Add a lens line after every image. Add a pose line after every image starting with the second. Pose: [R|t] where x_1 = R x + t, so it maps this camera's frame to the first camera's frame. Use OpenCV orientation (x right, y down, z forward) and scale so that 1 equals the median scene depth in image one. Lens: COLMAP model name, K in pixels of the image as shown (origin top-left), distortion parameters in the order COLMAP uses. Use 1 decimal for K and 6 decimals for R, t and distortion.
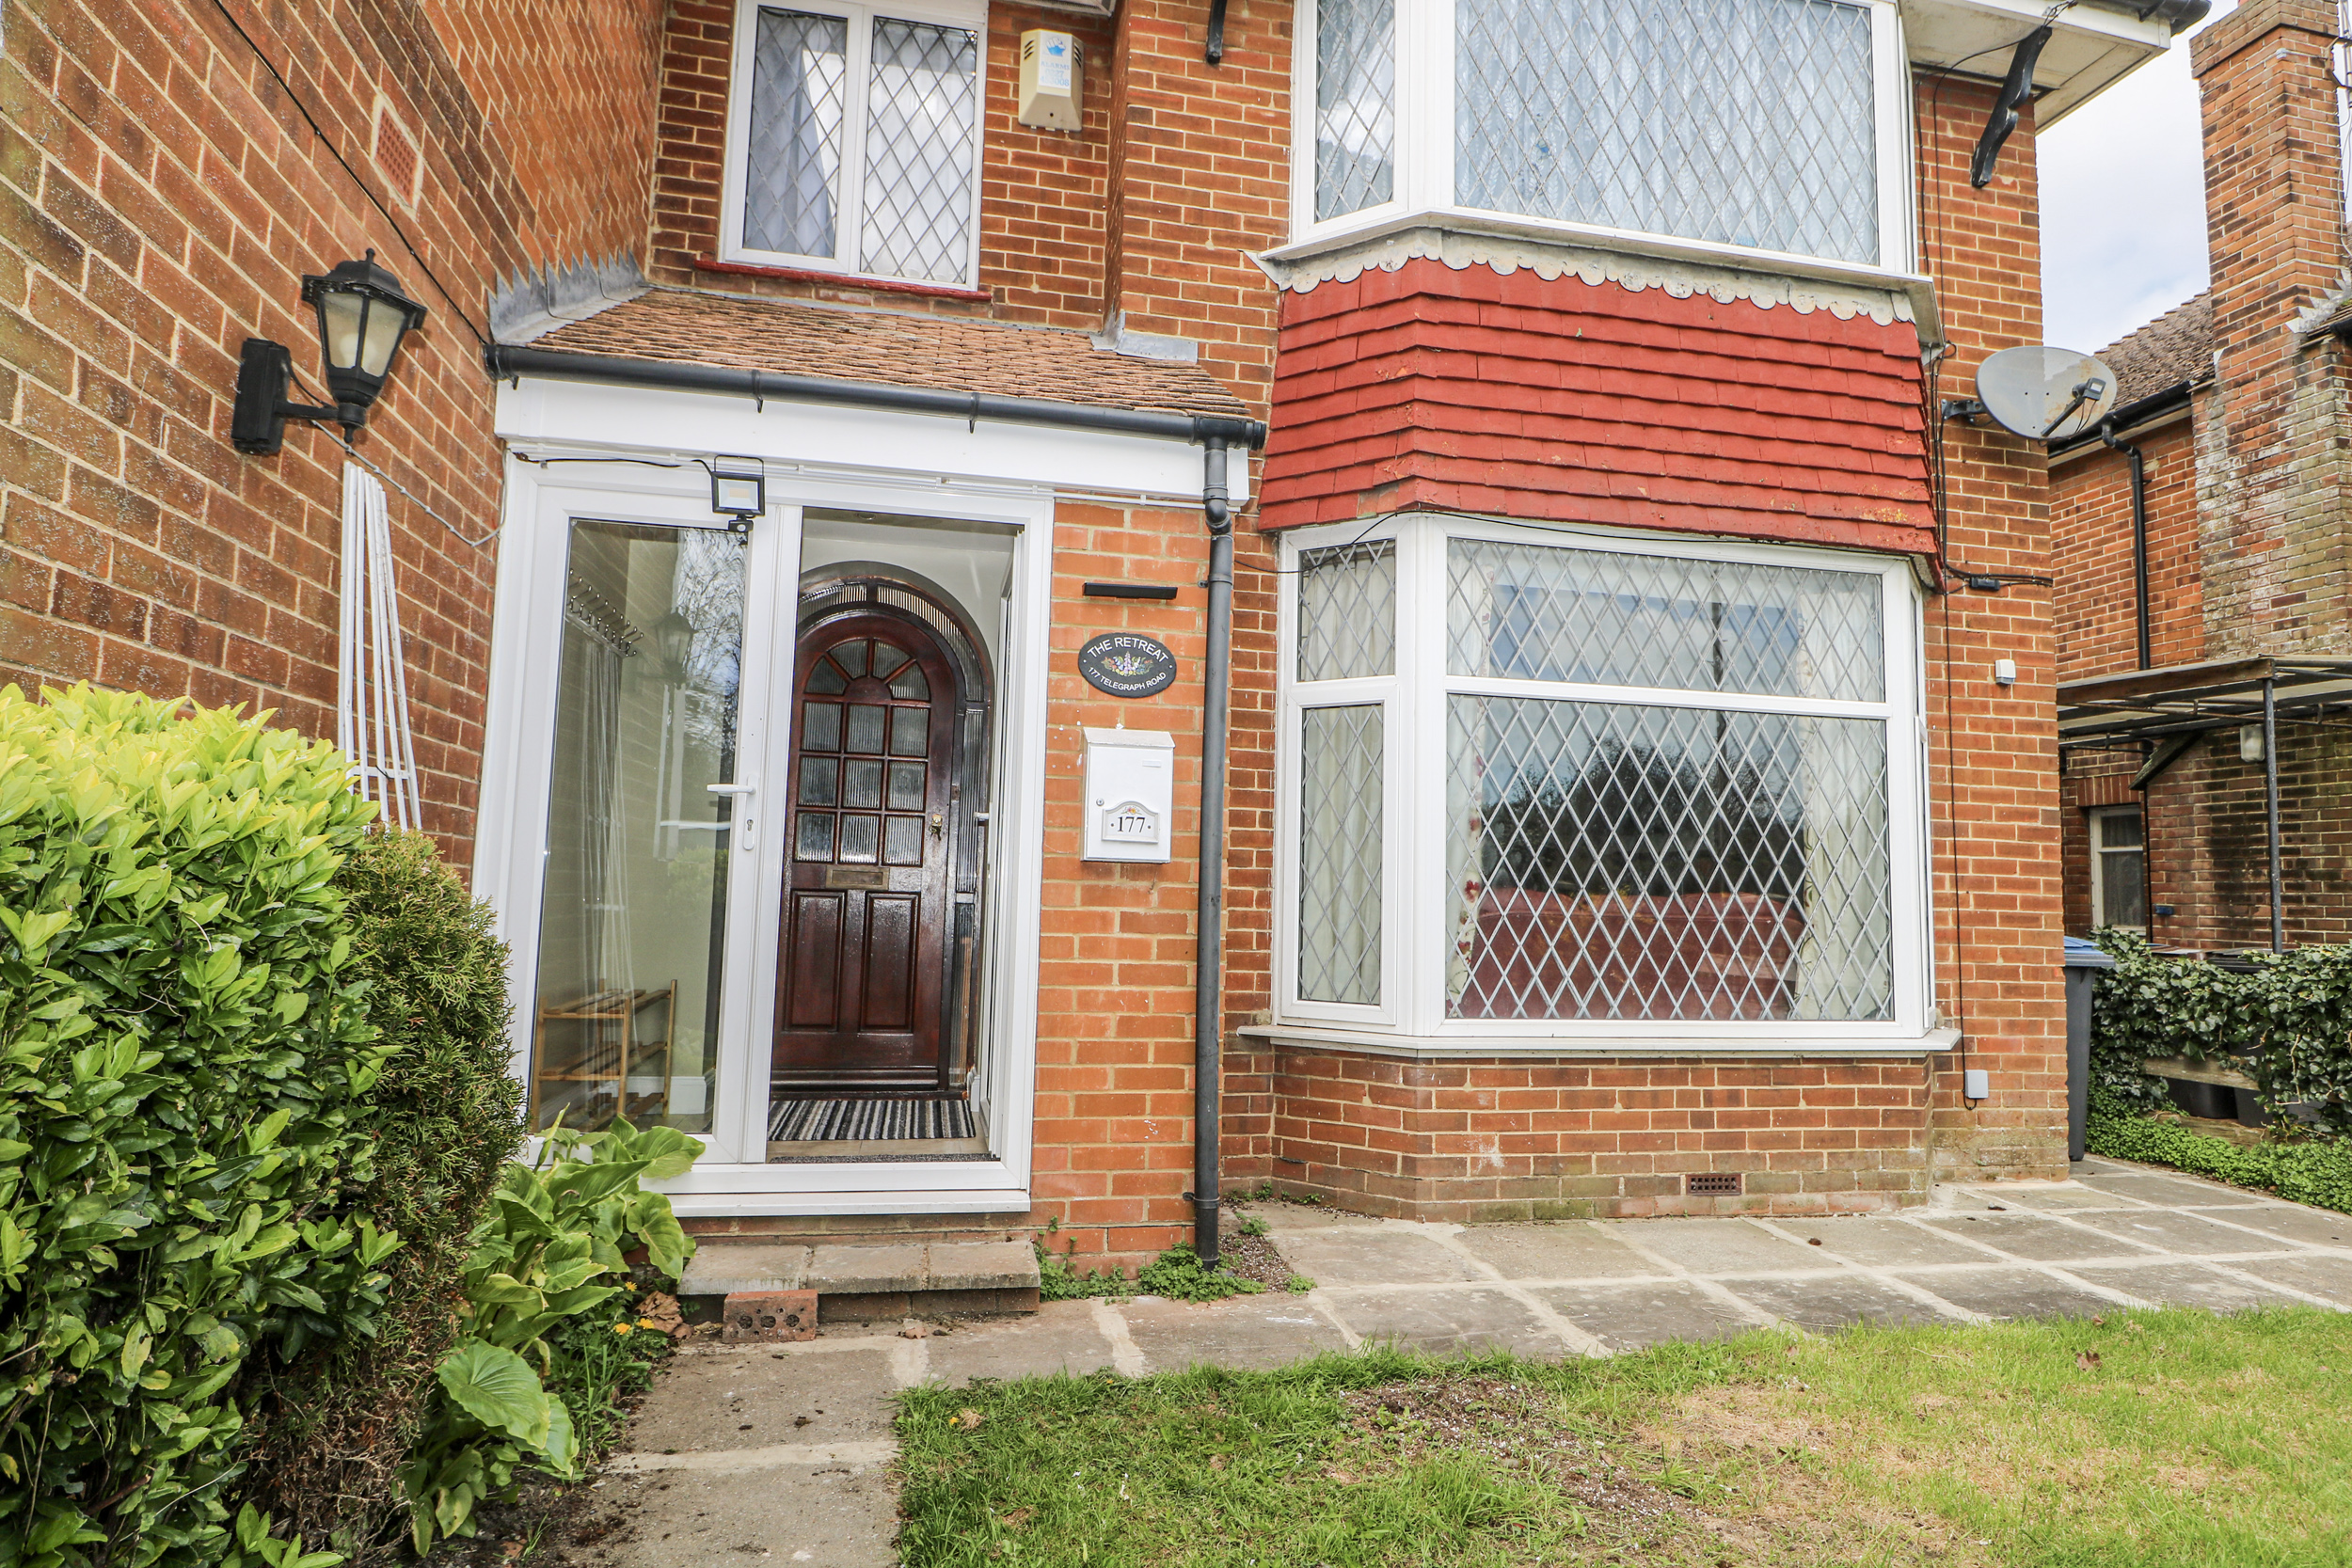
lens RADIAL K [[1284.2, 0, 1182.1], [0, 1284.2, 773.6], [0, 0, 1]] dist [0.007715, -0.013390]
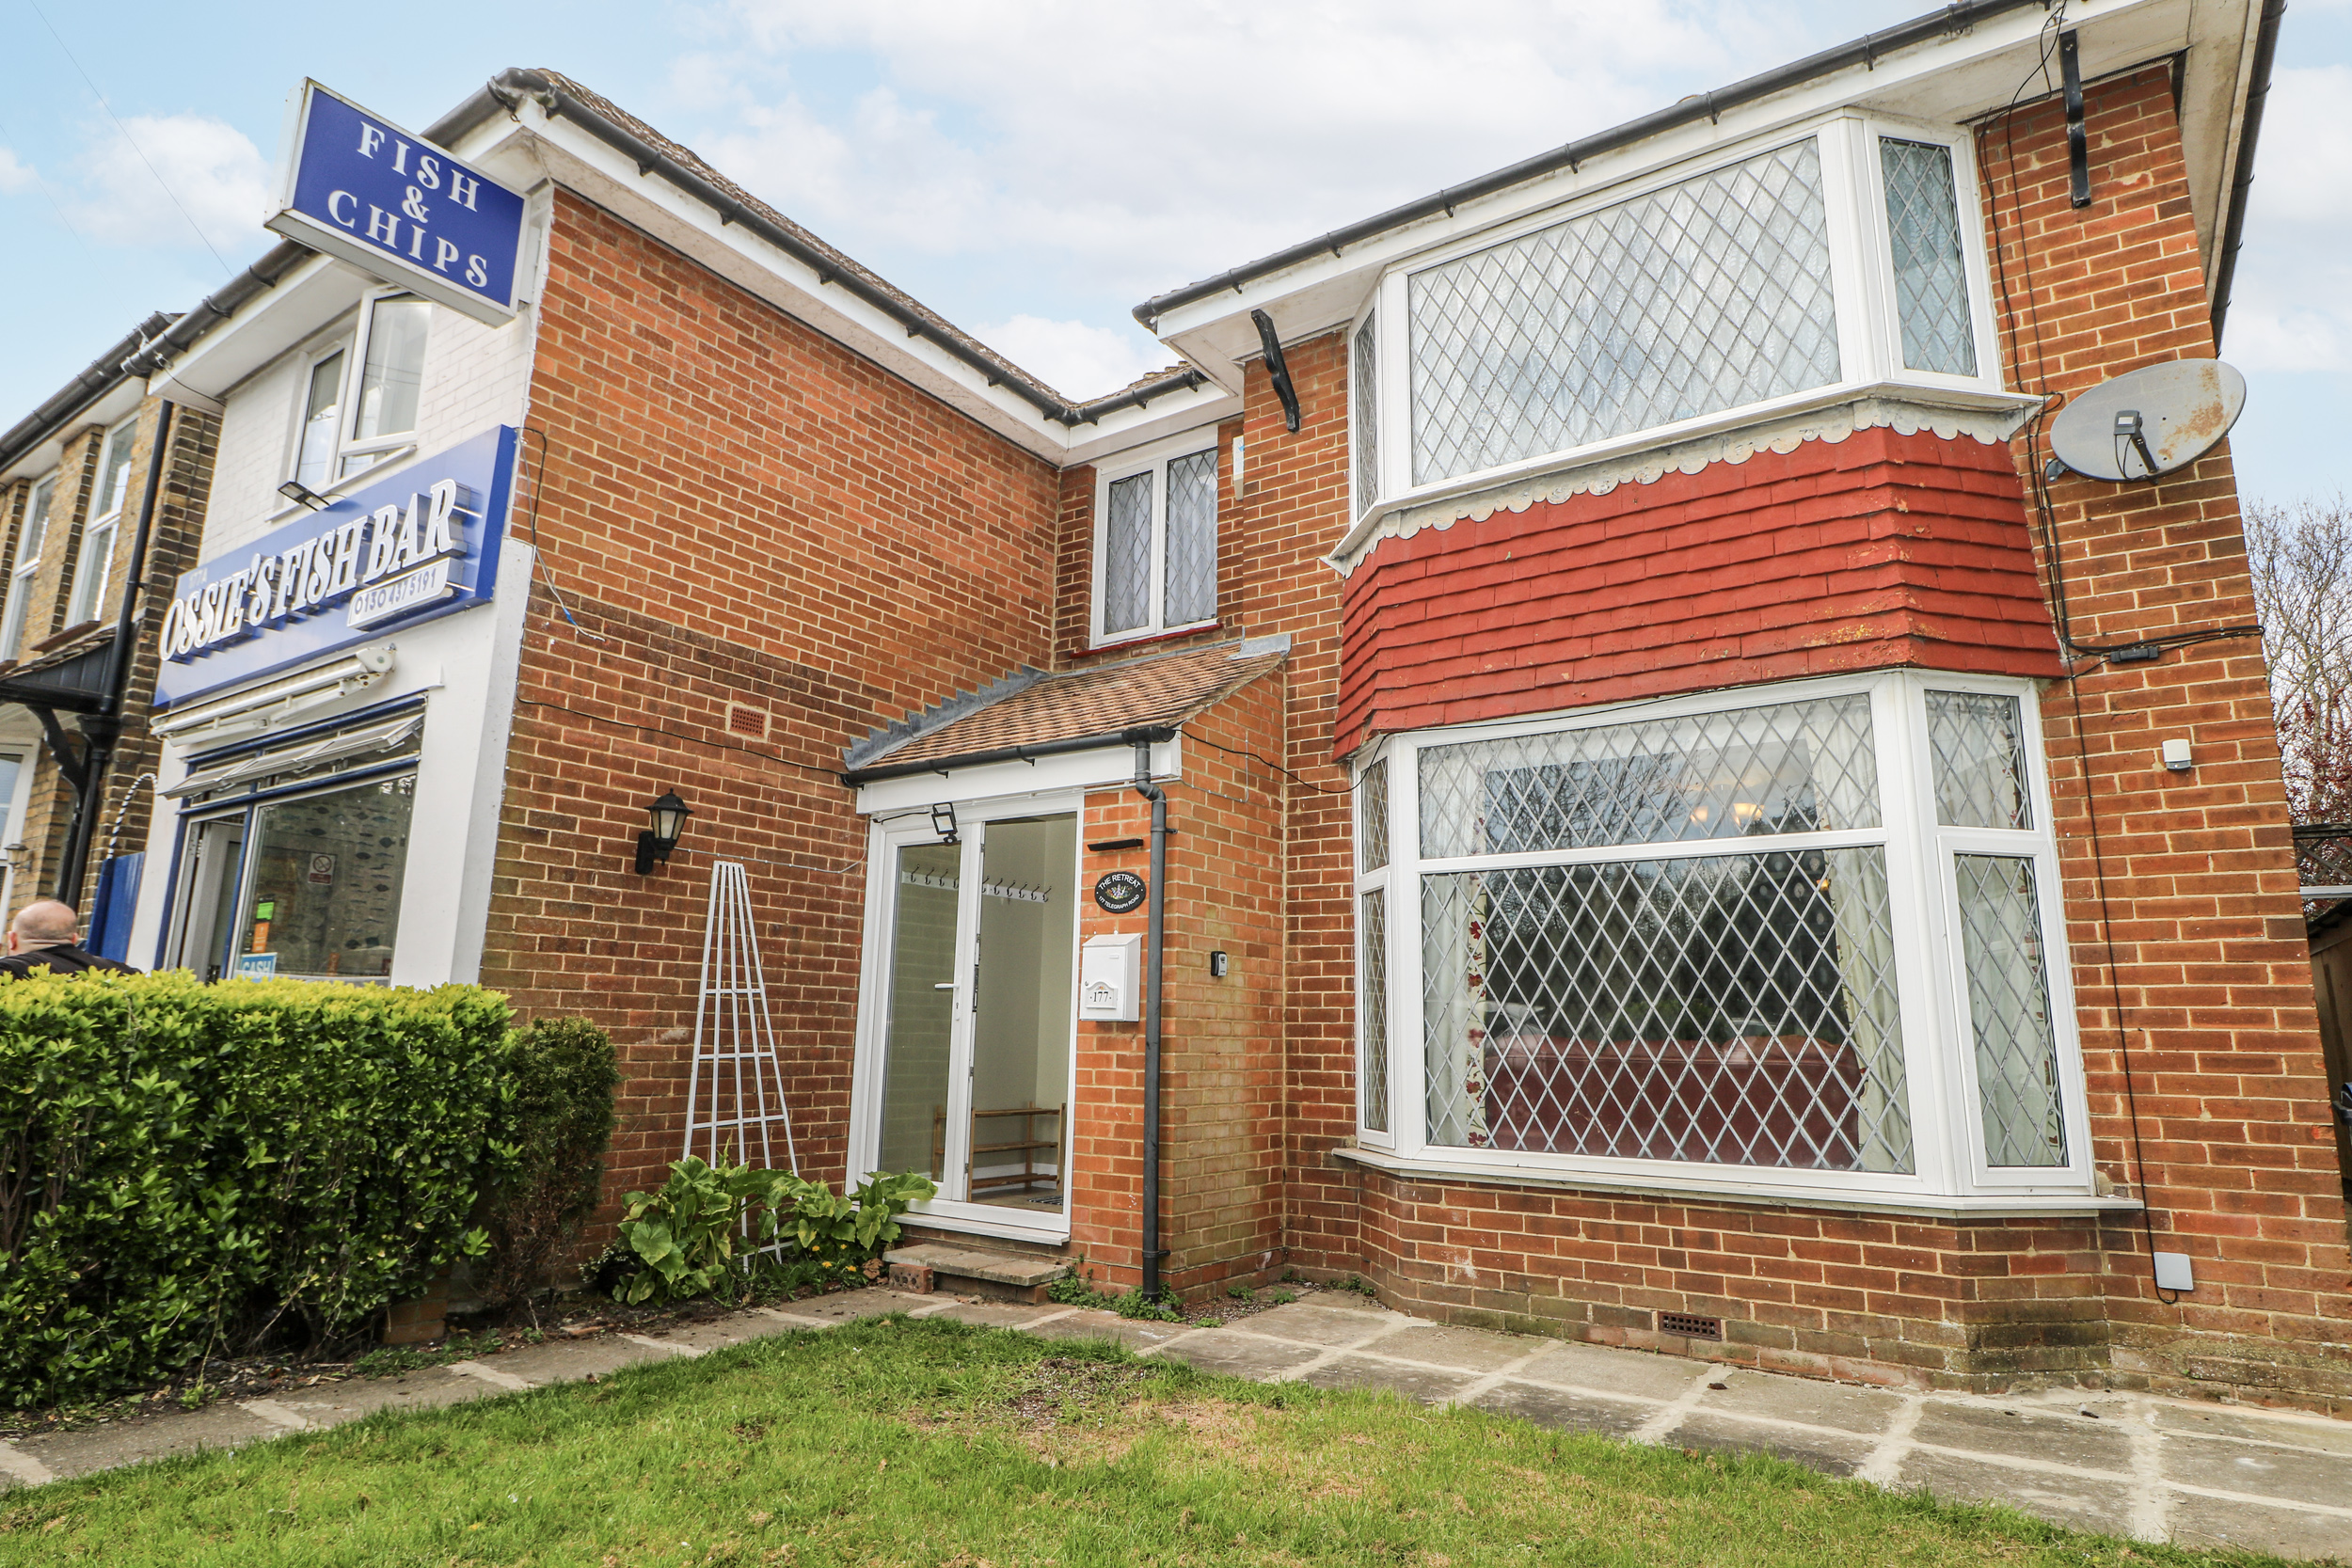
lens RADIAL K [[1284.2, 0, 1182.1], [0, 1284.2, 773.6], [0, 0, 1]] dist [0.007715, -0.013390]
pose [[0.690910, -0.162666, -0.704402, 0.918333], [0.070741, 0.984893, -0.158053, 0.020228], [0.719471, 0.059371, 0.691980, -0.022698]]
